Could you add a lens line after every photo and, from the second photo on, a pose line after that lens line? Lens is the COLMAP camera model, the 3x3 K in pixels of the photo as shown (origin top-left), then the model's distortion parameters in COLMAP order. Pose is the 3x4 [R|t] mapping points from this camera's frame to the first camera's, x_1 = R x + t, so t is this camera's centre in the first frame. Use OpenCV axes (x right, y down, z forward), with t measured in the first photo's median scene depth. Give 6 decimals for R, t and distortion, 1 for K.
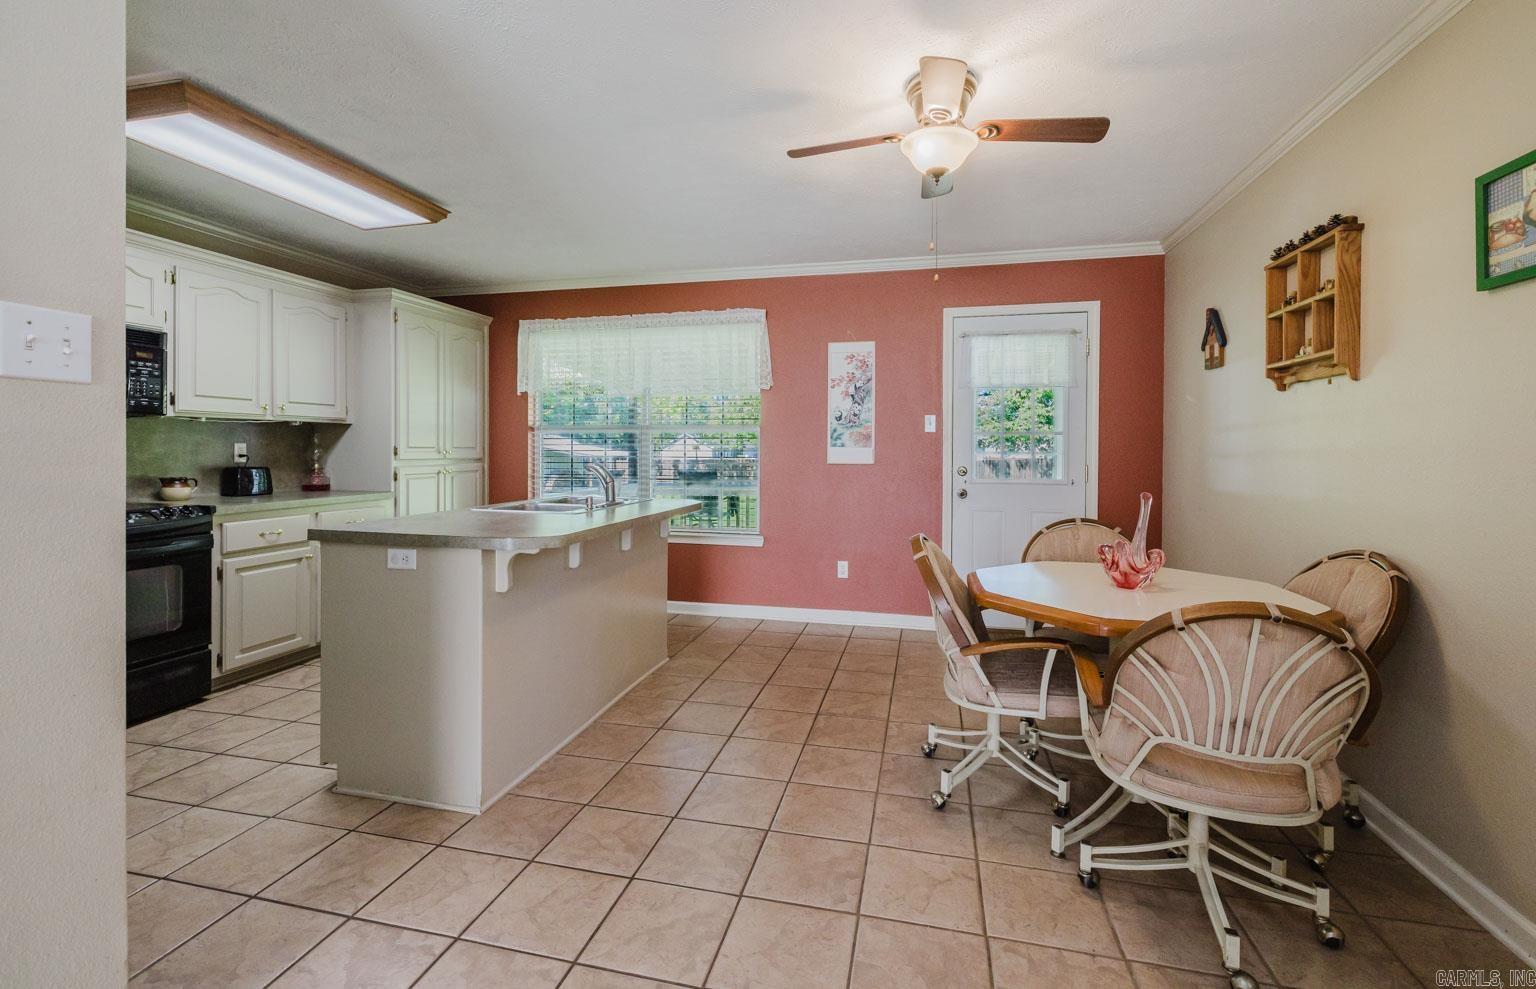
lens RADIAL K [[667.9, 0, 766.0], [0, 667.9, 456.9], [0, 0, 1]] dist [-0.000696, 0.000274]
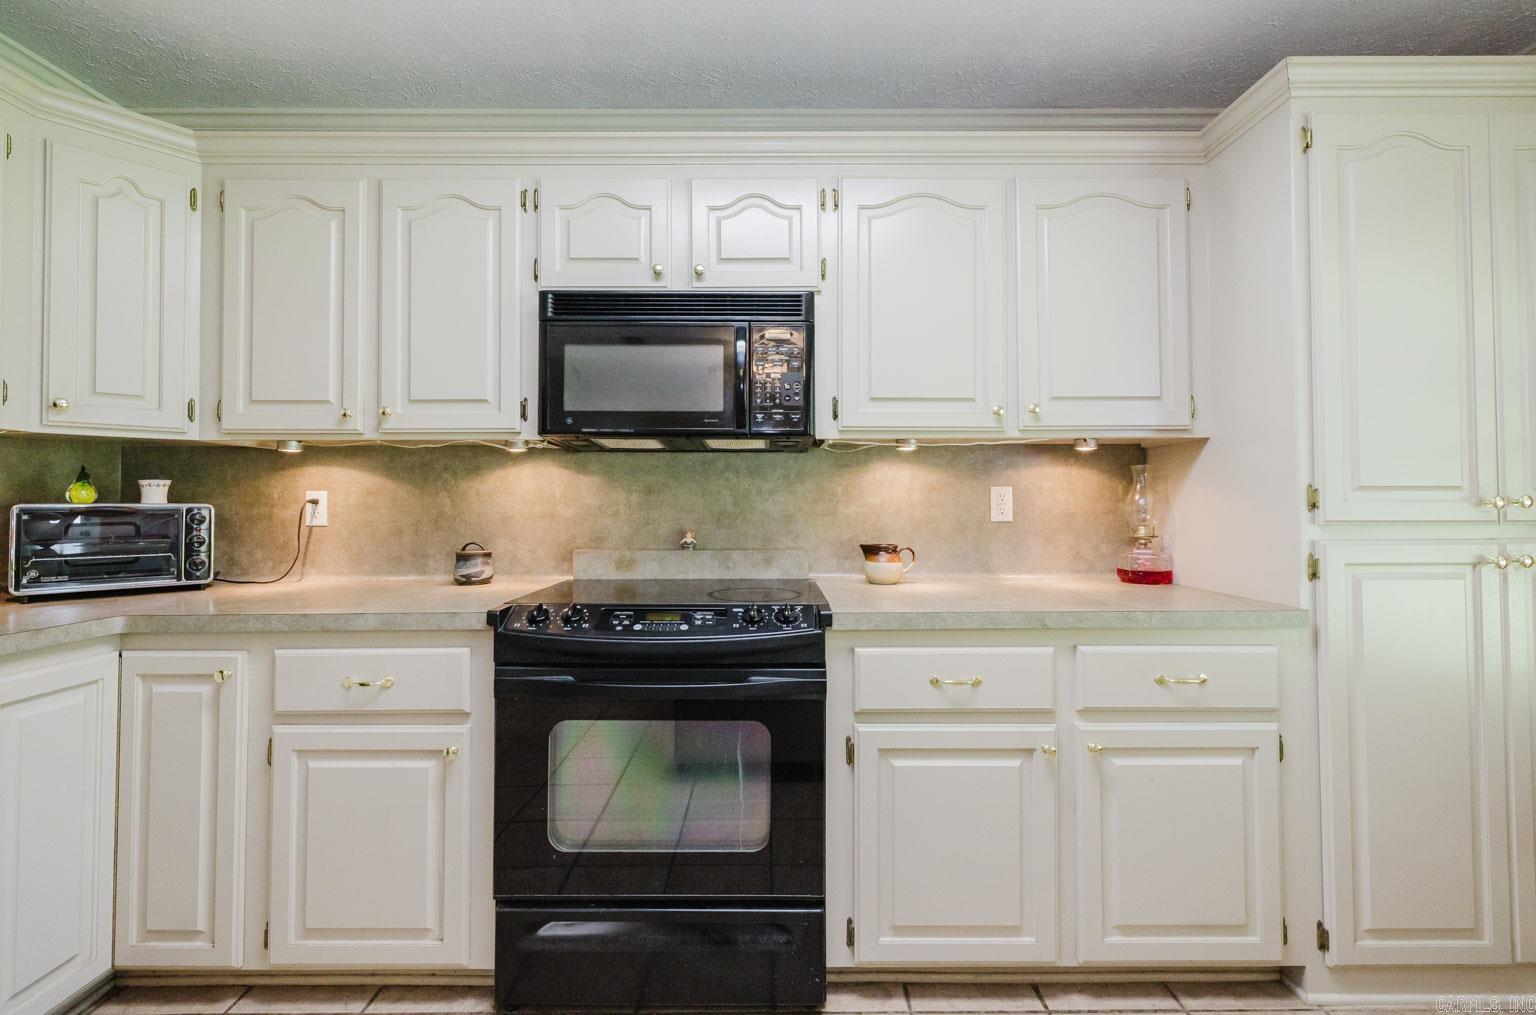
lens RADIAL K [[656.1, 0, 763.5], [0, 656.1, 487.1], [0, 0, 1]] dist [0.001632, -0.000135]
pose [[0.240422, -0.026288, -0.970312, -0.325900], [-0.009141, 0.999528, -0.029344, -0.002011], [0.970625, 0.015925, 0.240068, 0.730333]]
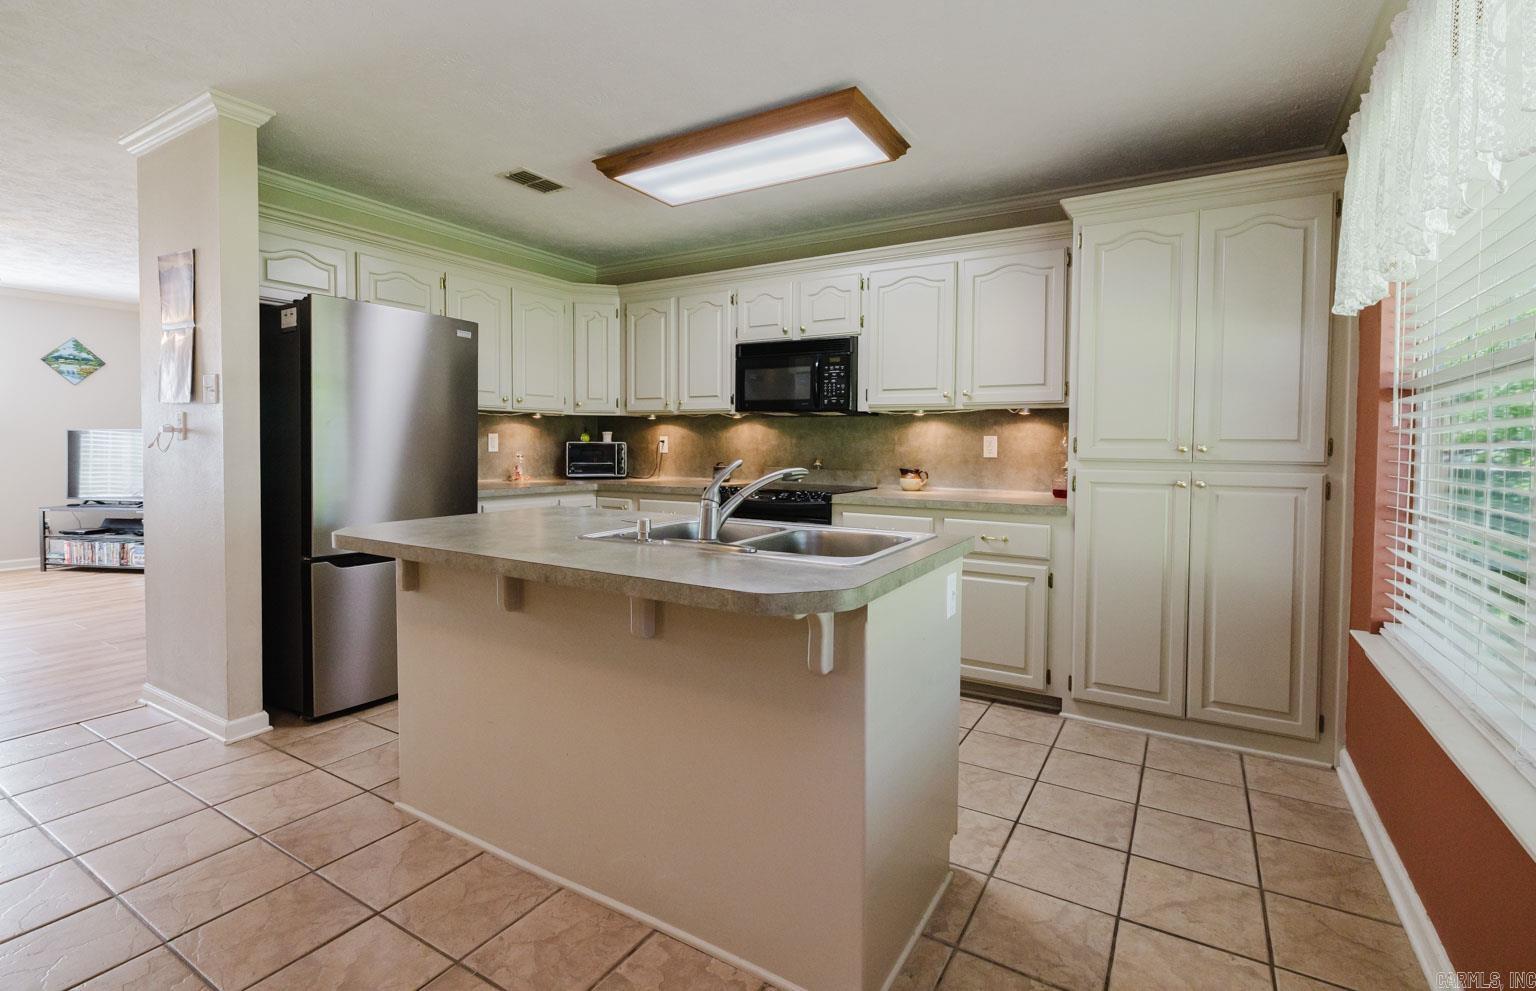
lens RADIAL K [[698.0, 0, 773.8], [0, 698.0, 459.4], [0, 0, 1]] dist [0.002505, 0.000601]
pose [[-0.297613, 0.019864, -0.954480, 0.223912], [-0.020191, 0.999429, 0.027095, -0.008906], [0.954473, 0.027335, -0.297042, 1.083527]]
